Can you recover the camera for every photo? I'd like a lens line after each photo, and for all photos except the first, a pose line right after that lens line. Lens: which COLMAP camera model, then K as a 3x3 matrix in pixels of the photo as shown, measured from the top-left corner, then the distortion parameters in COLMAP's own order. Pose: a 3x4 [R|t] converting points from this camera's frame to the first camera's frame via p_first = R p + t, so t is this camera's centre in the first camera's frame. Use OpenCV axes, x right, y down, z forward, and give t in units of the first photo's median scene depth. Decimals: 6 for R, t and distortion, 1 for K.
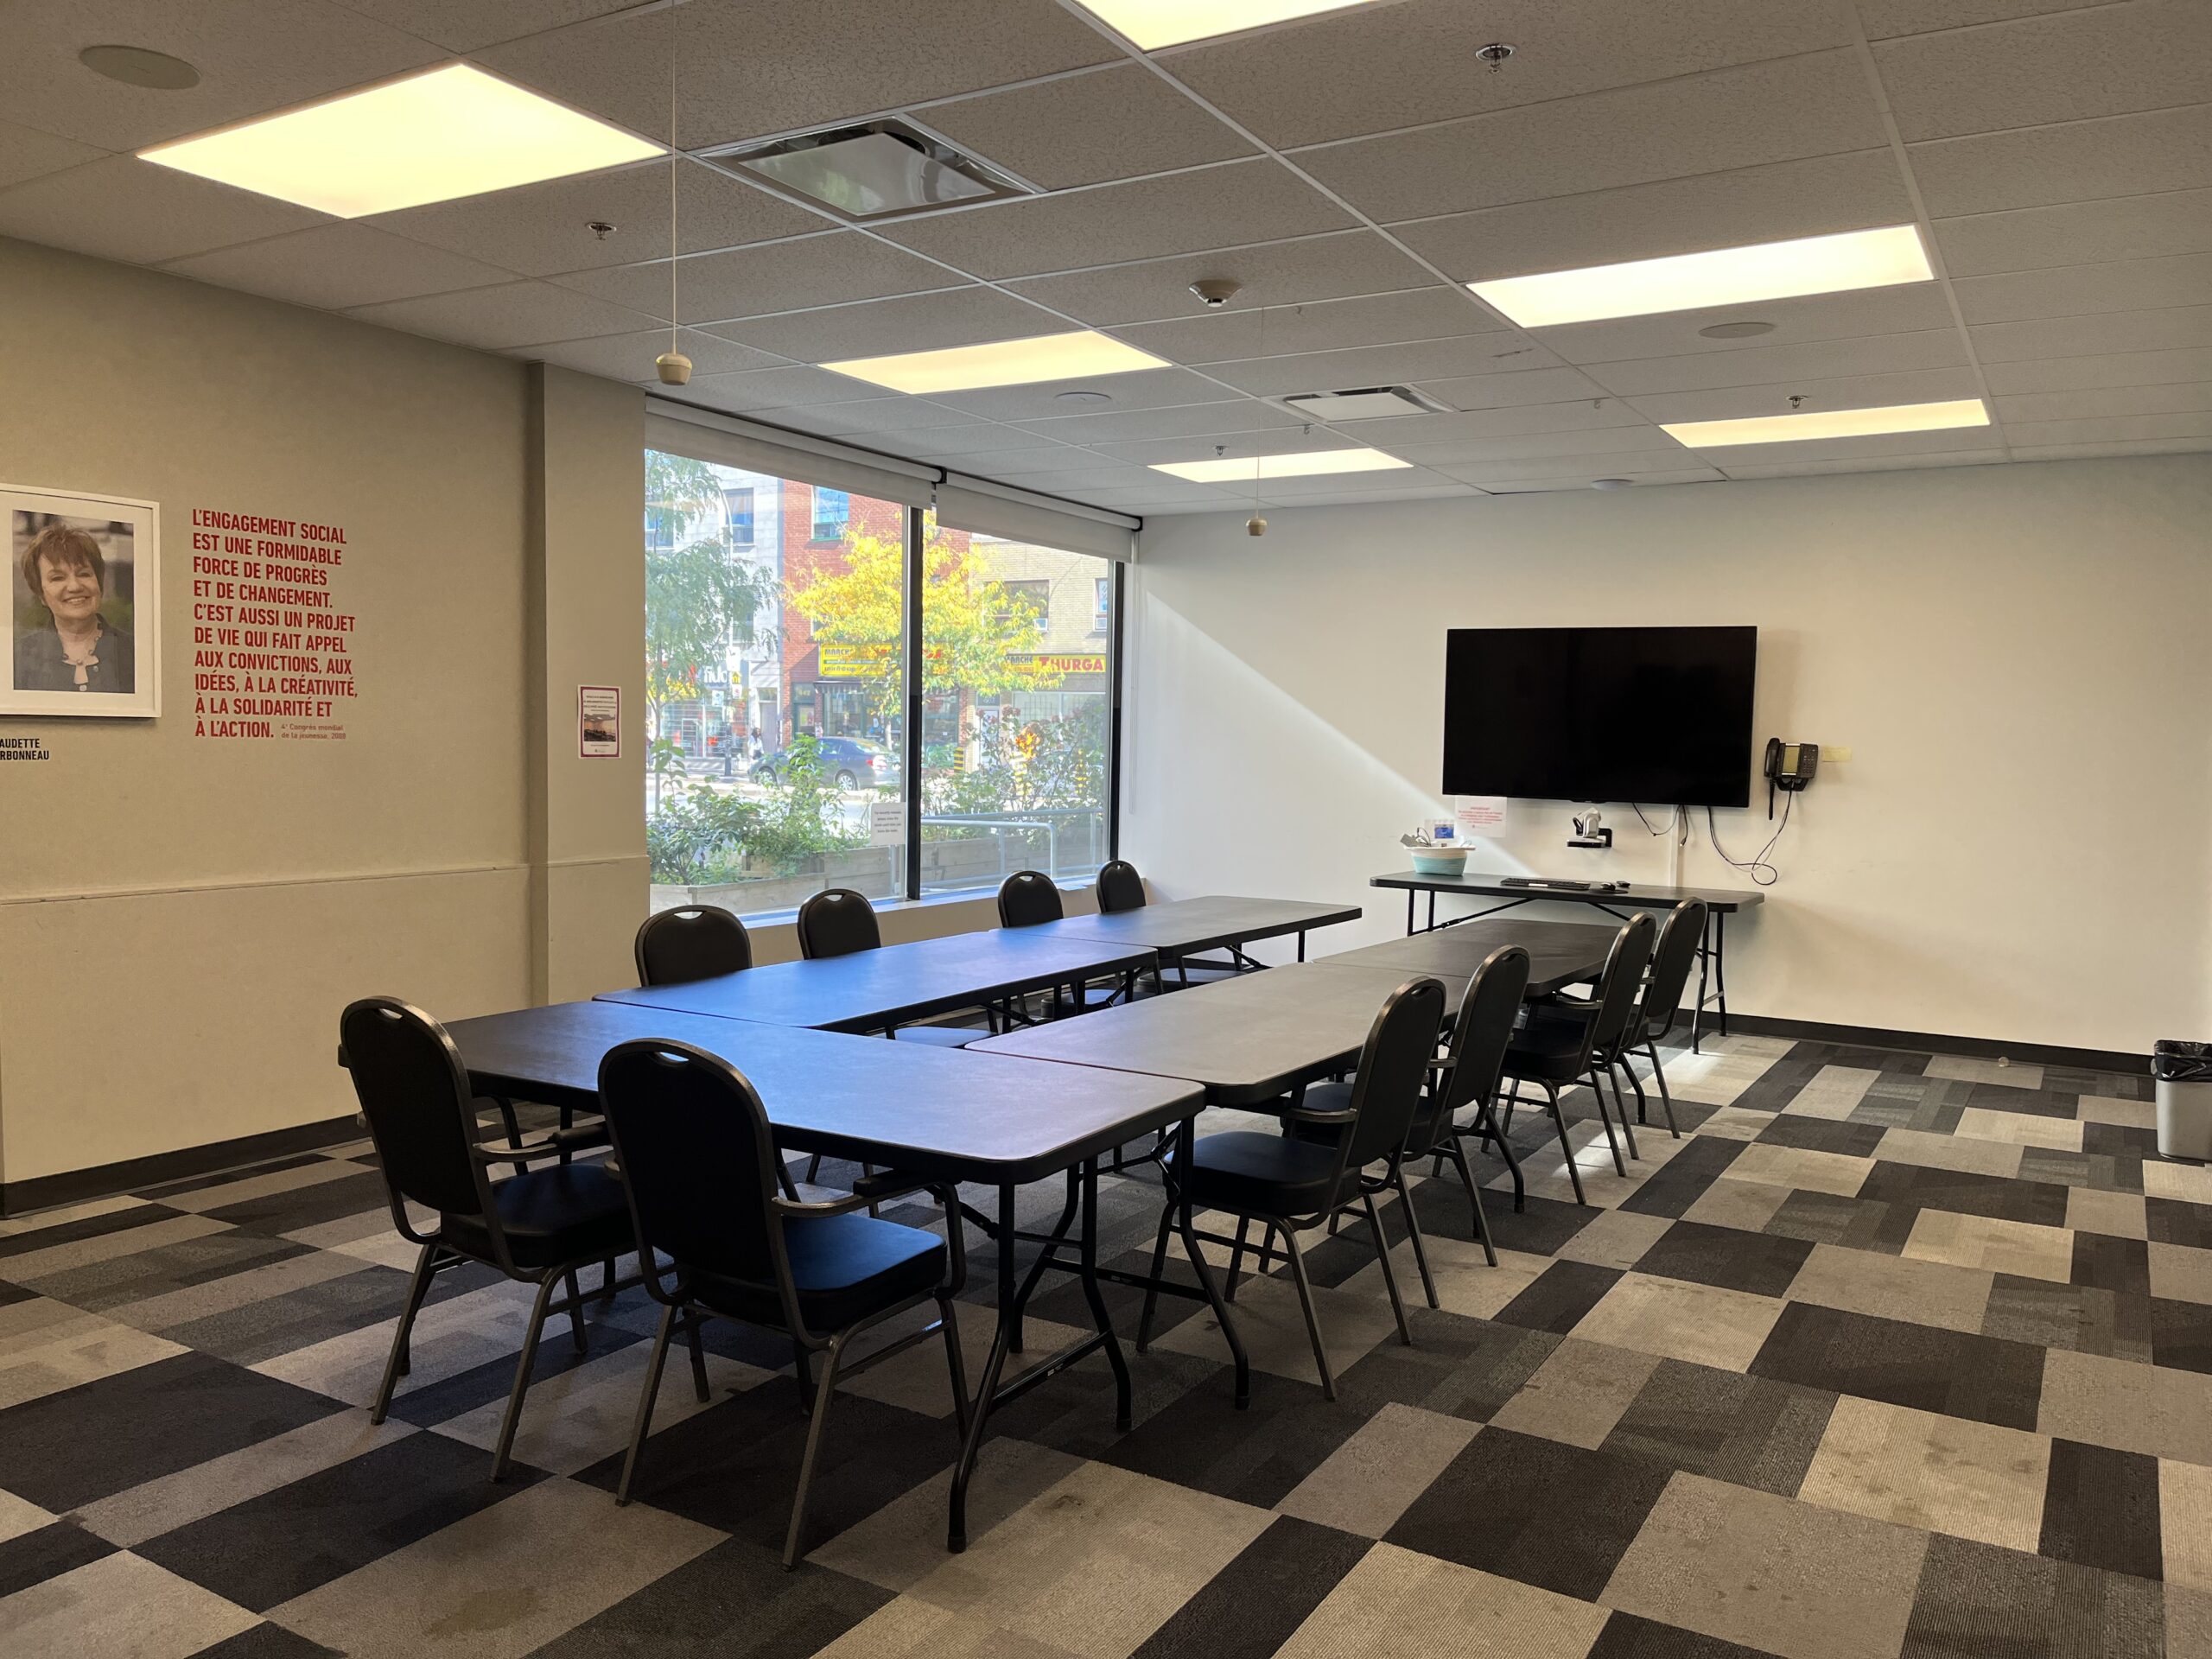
lens RADIAL K [[1657.7, 0, 1142.2], [0, 1657.7, 838.0], [0, 0, 1]] dist [0.078117, -0.095631]
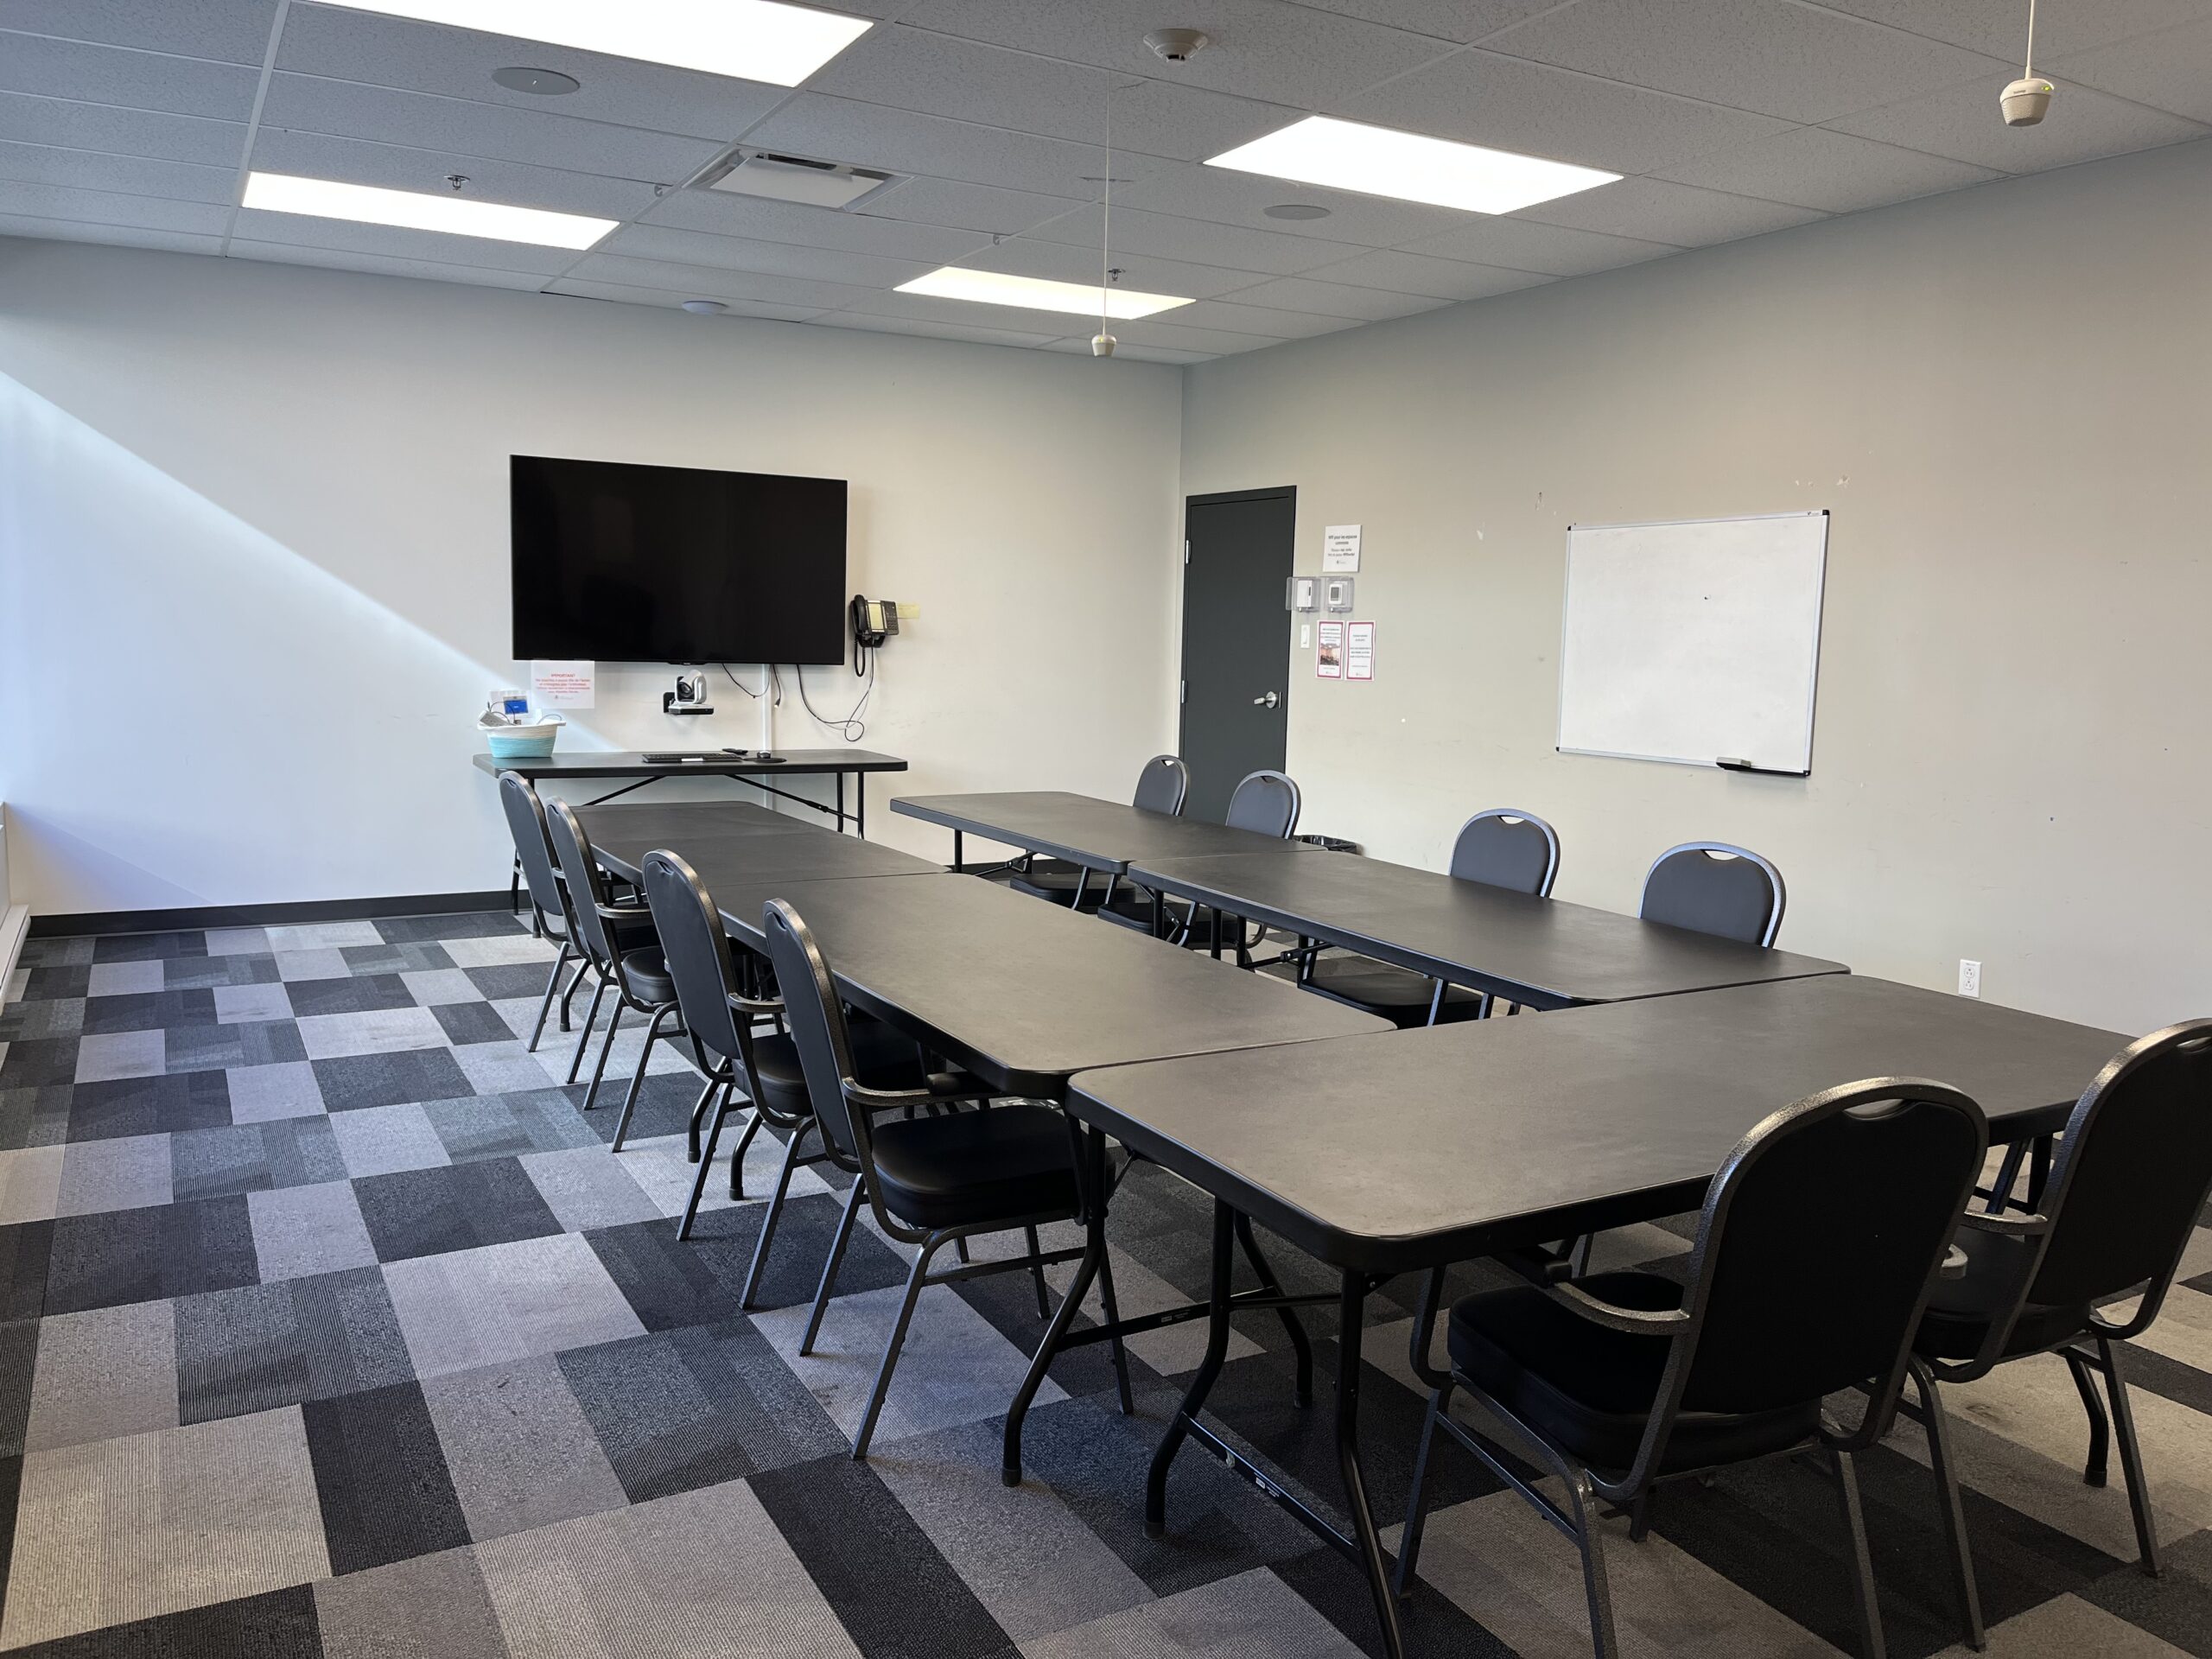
lens RADIAL K [[1657.7, 0, 1142.2], [0, 1657.7, 838.0], [0, 0, 1]] dist [0.078117, -0.095631]
pose [[0.501441, -0.123925, 0.856270, -0.401063], [0.044227, 0.992066, 0.117679, -0.023886], [-0.864060, -0.021139, 0.502944, 0.334553]]
